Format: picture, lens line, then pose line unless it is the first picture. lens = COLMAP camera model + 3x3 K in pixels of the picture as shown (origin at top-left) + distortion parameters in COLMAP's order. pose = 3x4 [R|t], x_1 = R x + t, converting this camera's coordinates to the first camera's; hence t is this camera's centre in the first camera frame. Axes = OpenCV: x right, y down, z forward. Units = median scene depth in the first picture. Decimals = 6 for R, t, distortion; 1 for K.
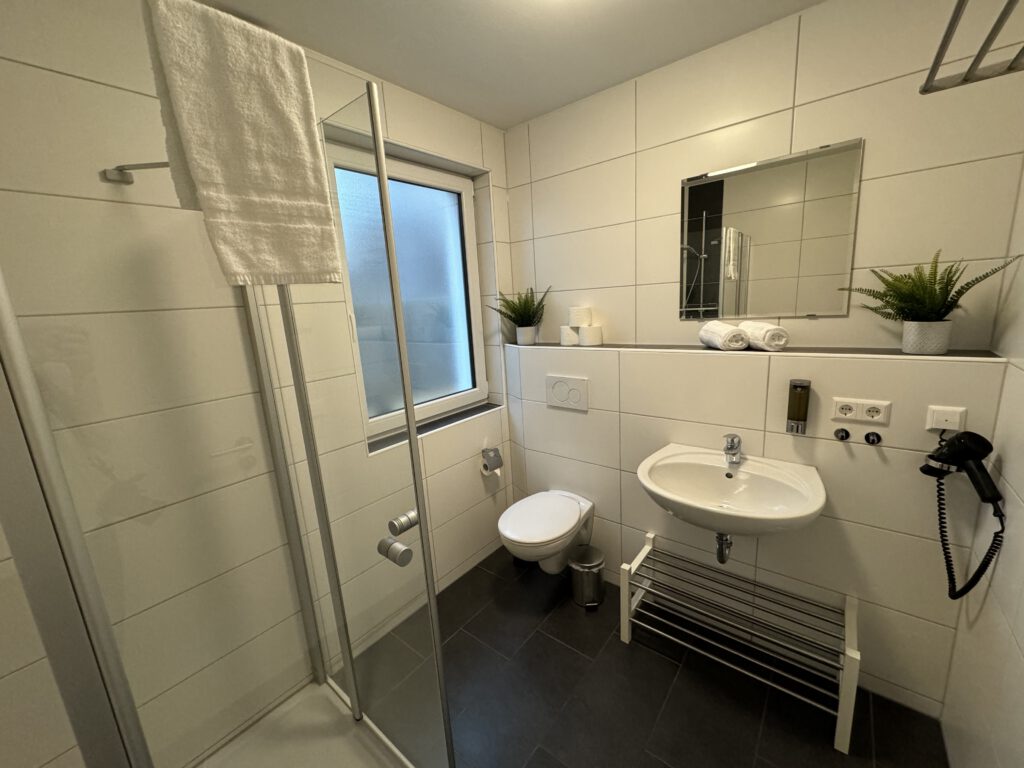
lens RADIAL K [[404.8, 0, 512.8], [0, 404.8, 383.2], [0, 0, 1]] dist [-0.001094, -0.000244]
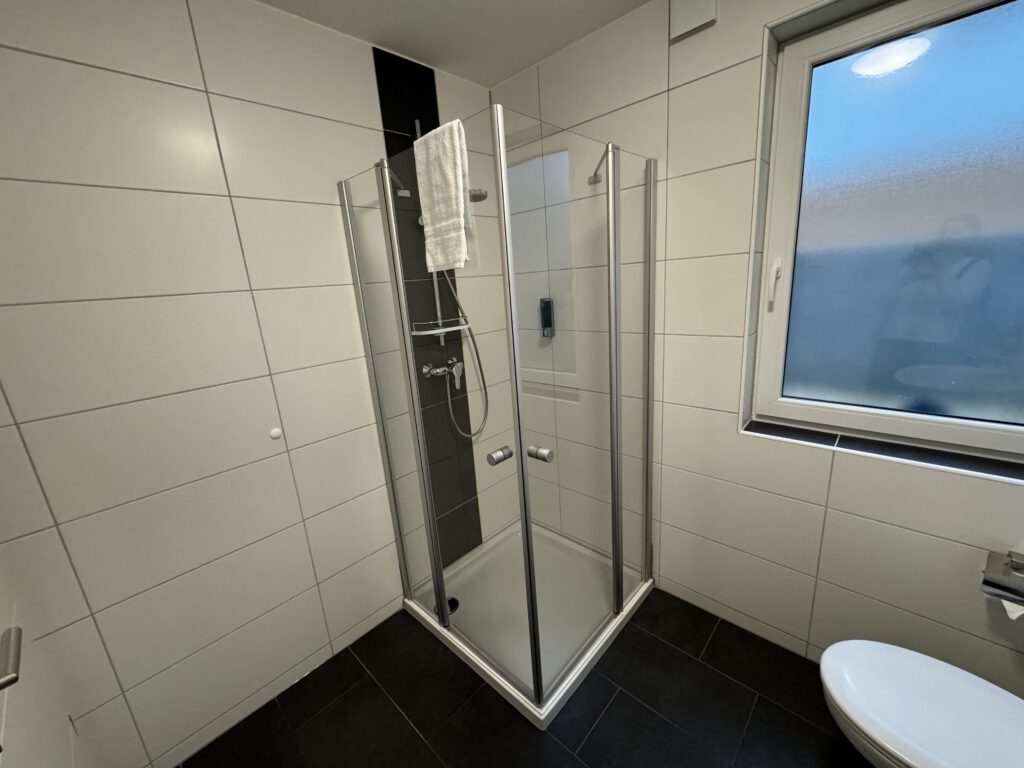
lens RADIAL K [[404.8, 0, 512.8], [0, 404.8, 383.2], [0, 0, 1]] dist [-0.001094, -0.000244]
pose [[-0.076767, 0.315402, -0.945848, 1.367745], [-0.125898, 0.937988, 0.322999, -0.406336], [0.989069, 0.143876, -0.032298, 1.476732]]
